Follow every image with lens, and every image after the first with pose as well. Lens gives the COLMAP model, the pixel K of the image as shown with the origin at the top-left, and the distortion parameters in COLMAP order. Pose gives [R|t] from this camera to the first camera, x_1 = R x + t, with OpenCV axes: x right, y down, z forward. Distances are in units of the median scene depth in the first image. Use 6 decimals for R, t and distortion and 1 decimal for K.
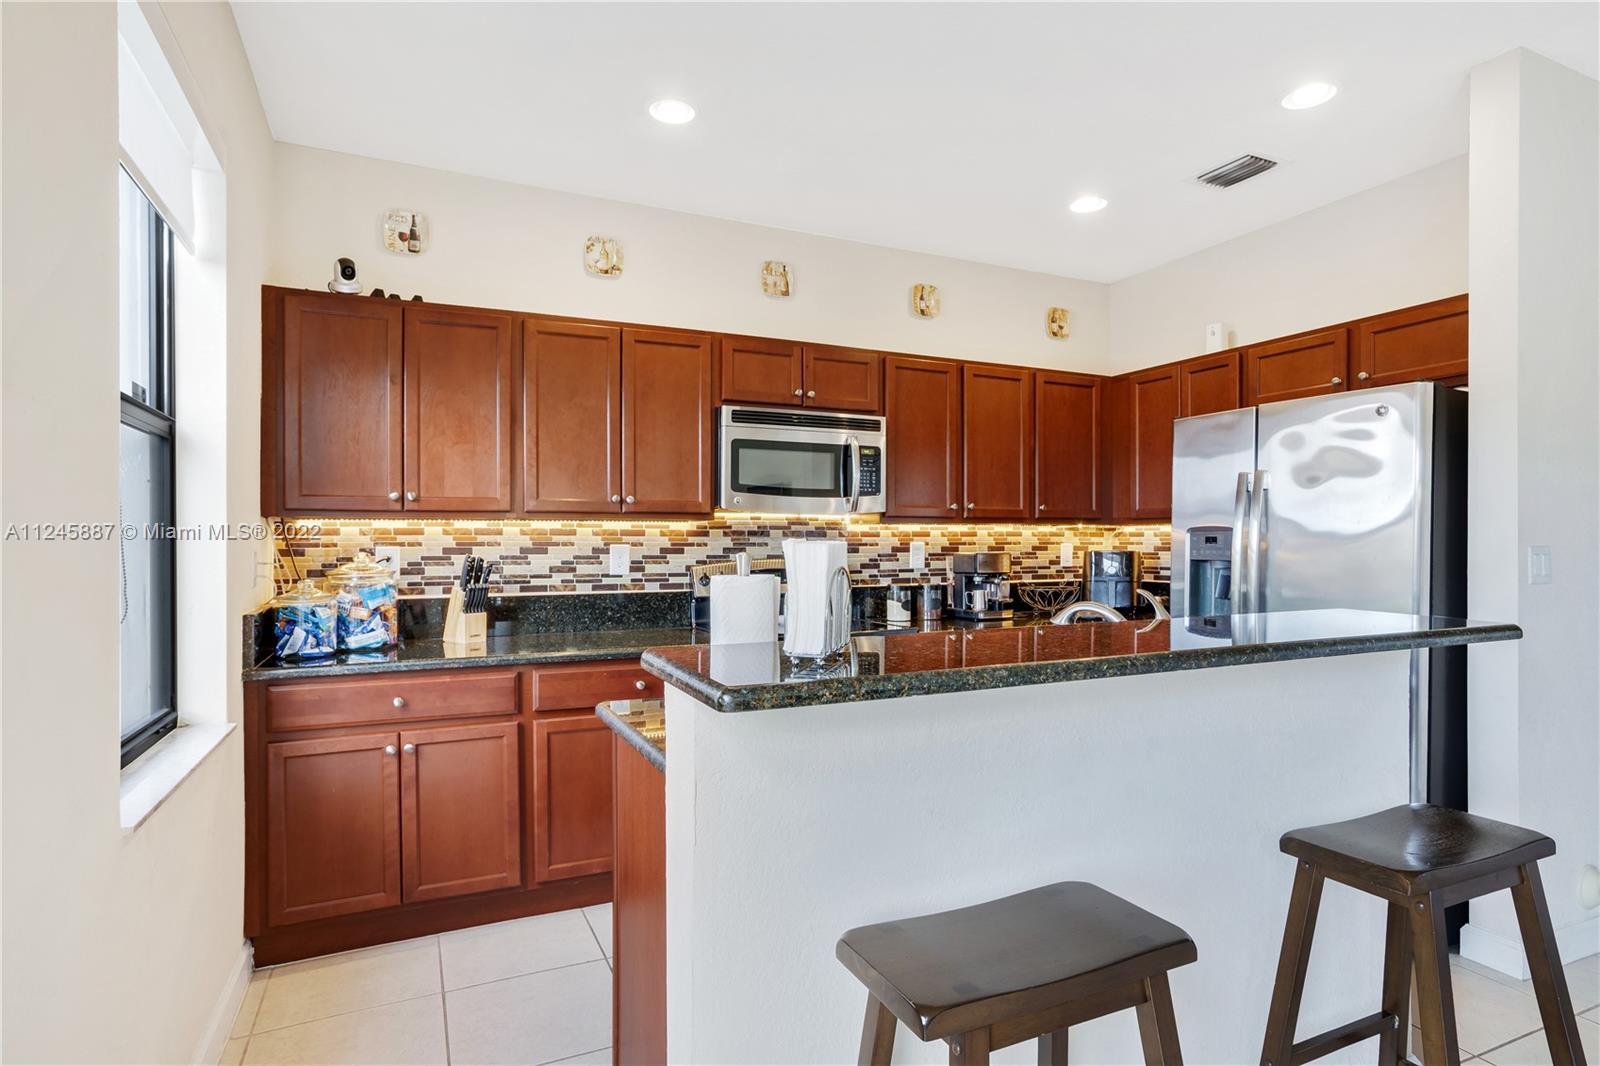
lens RADIAL K [[865.1, 0, 795.6], [0, 865.1, 543.0], [0, 0, 1]] dist [-0.024662, 0.000091]
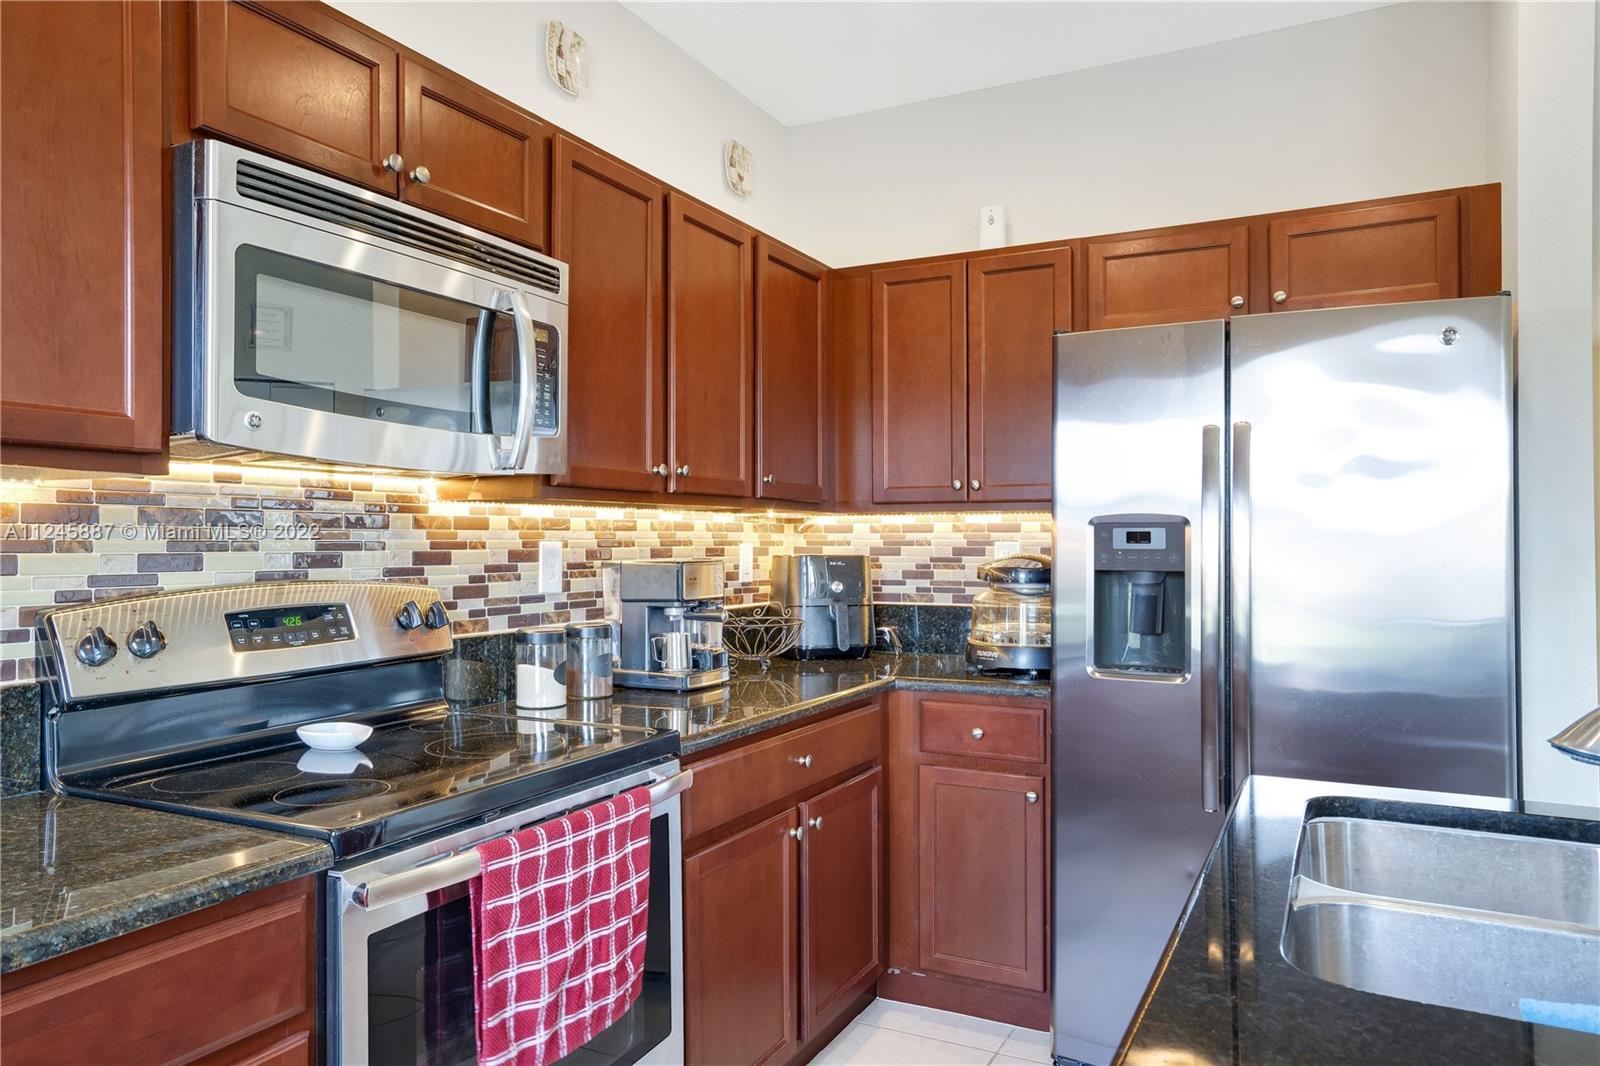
lens RADIAL K [[1101.4, 0, 790.0], [0, 1101.4, 531.9], [0, 0, 1]] dist [0.008273, -0.000138]
pose [[0.790948, 0.006364, 0.611851, -0.149946], [0.000312, 0.999942, -0.010803, 0.000790], [-0.611884, 0.008736, 0.790900, 0.455191]]
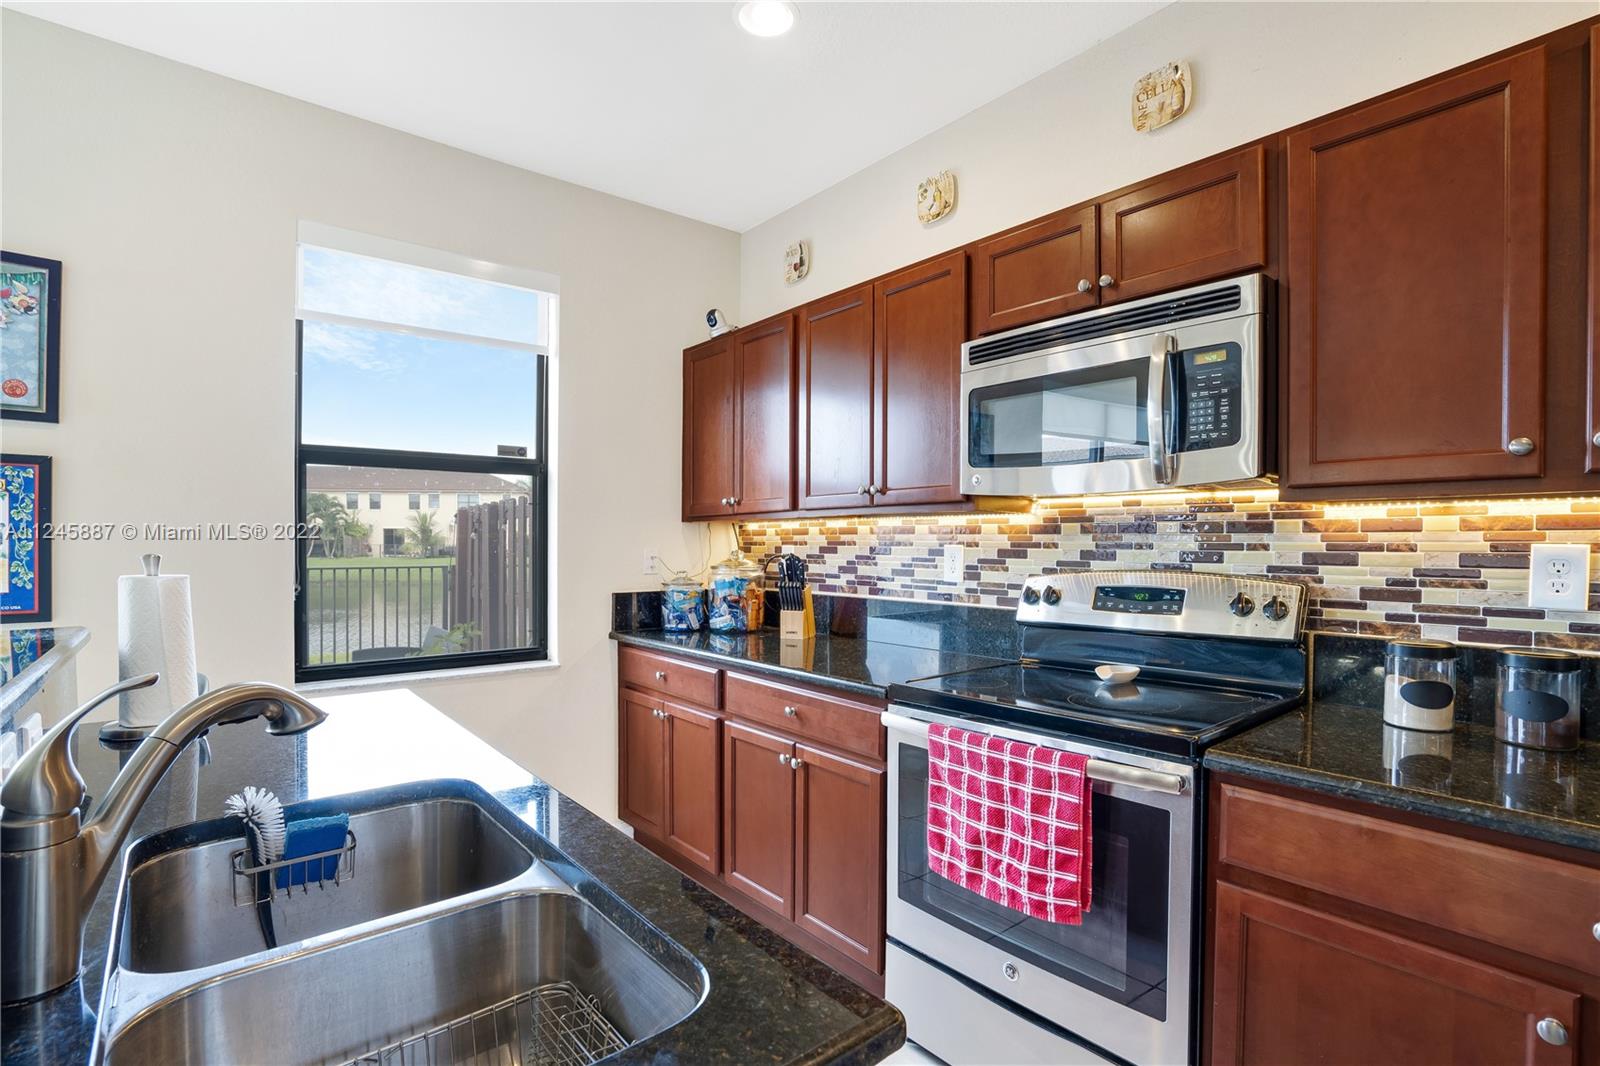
lens RADIAL K [[758.3, 0, 790.9], [0, 758.3, 539.5], [0, 0, 1]] dist [-0.019976, 0.001045]
pose [[0.253741, -0.001069, -0.967272, 0.414542], [-0.003565, 0.999992, -0.002040, -0.000944], [0.967266, 0.003967, 0.253735, 0.631398]]
